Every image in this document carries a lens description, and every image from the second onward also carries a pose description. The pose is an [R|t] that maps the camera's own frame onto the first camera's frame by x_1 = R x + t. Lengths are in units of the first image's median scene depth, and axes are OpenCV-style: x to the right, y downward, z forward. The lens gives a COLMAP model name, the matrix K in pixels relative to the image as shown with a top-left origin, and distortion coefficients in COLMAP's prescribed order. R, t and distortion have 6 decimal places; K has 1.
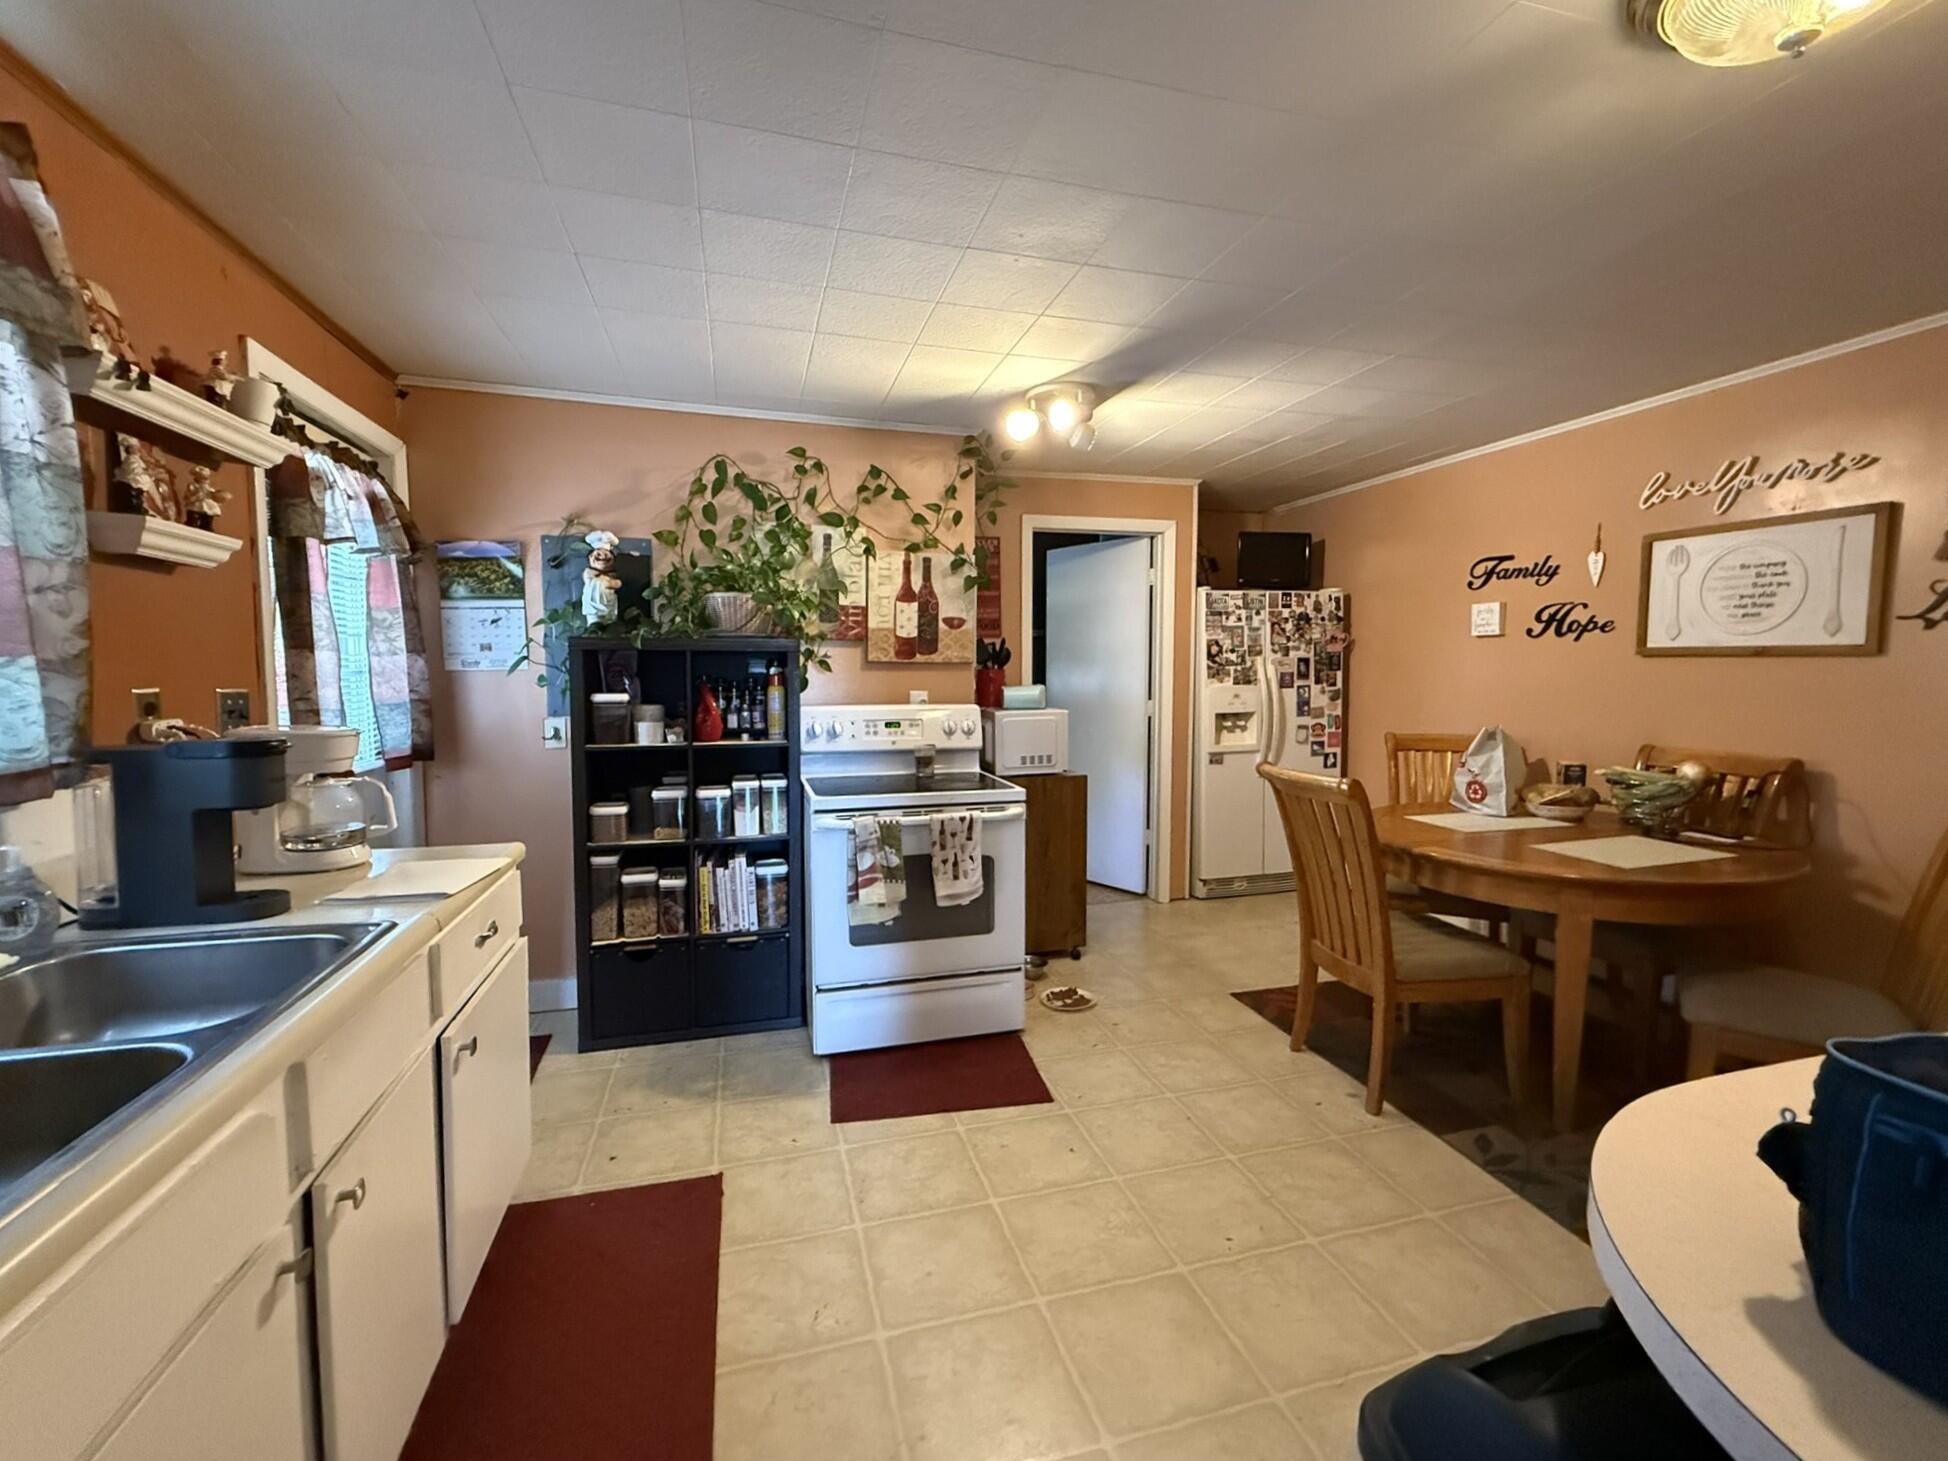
lens RADIAL K [[801.4, 0, 974.0], [0, 801.4, 730.5], [0, 0, 1]] dist [-0.000098, -0.000012]
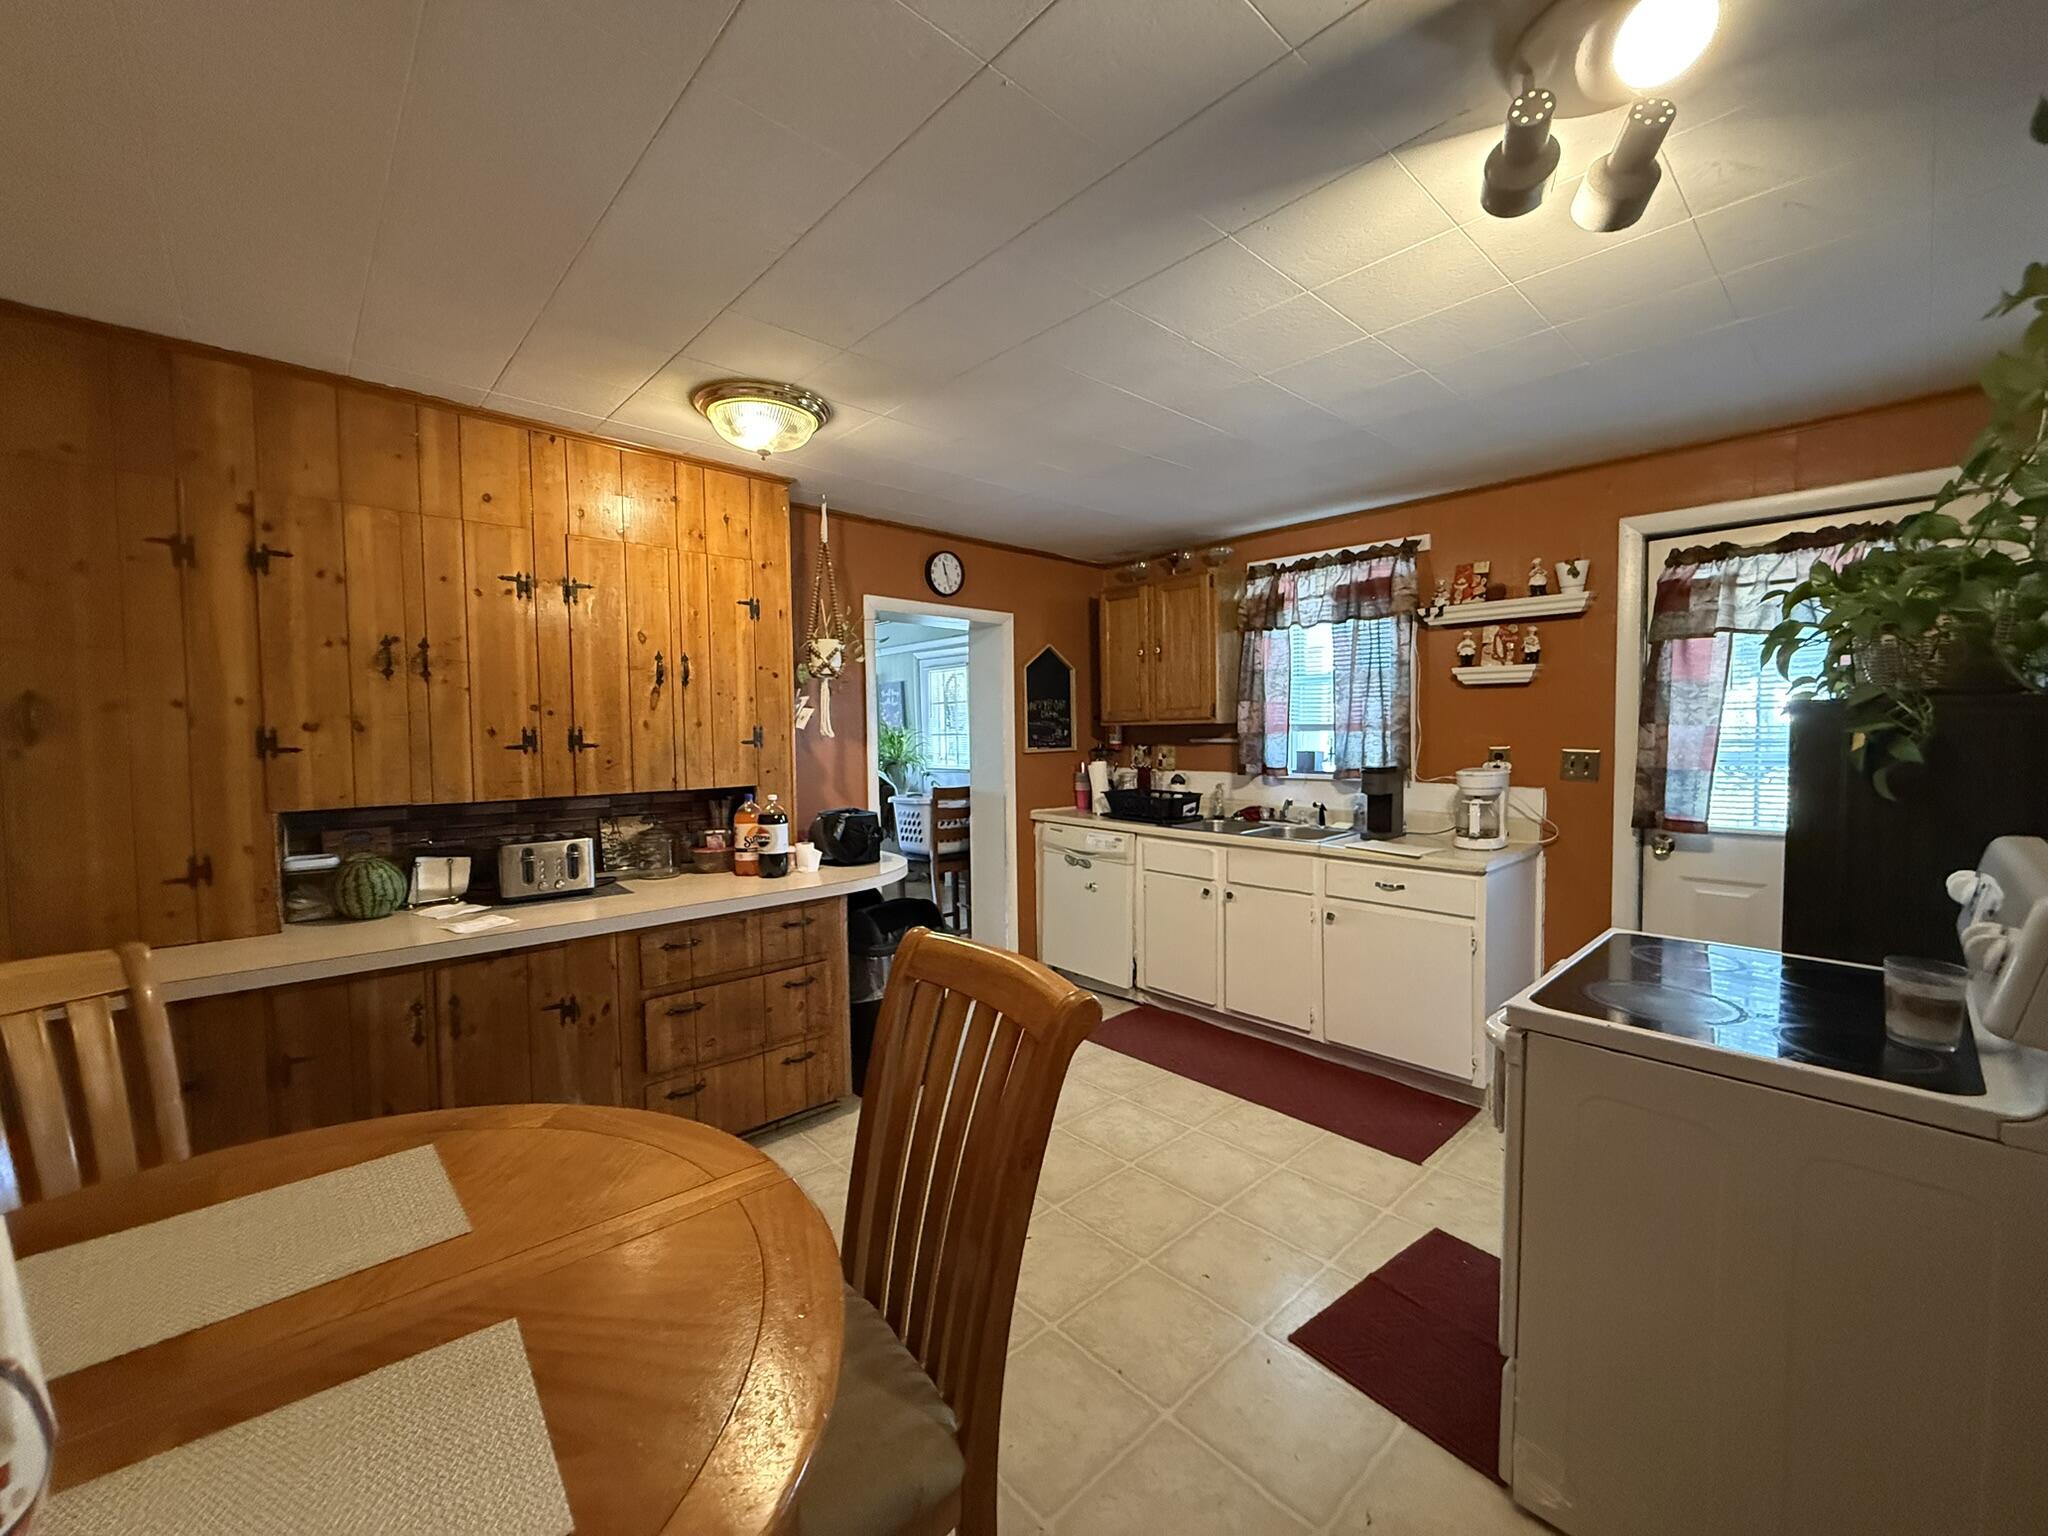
lens RADIAL K [[814.0, 0, 1024.0], [0, 814.0, 768.0], [0, 0, 1]] dist [0.011536, 0.000156]
pose [[-0.890105, 0.025340, -0.455050, 0.784365], [-0.031589, 0.992622, 0.117064, -0.165945], [0.454659, 0.118573, -0.882738, 1.816286]]
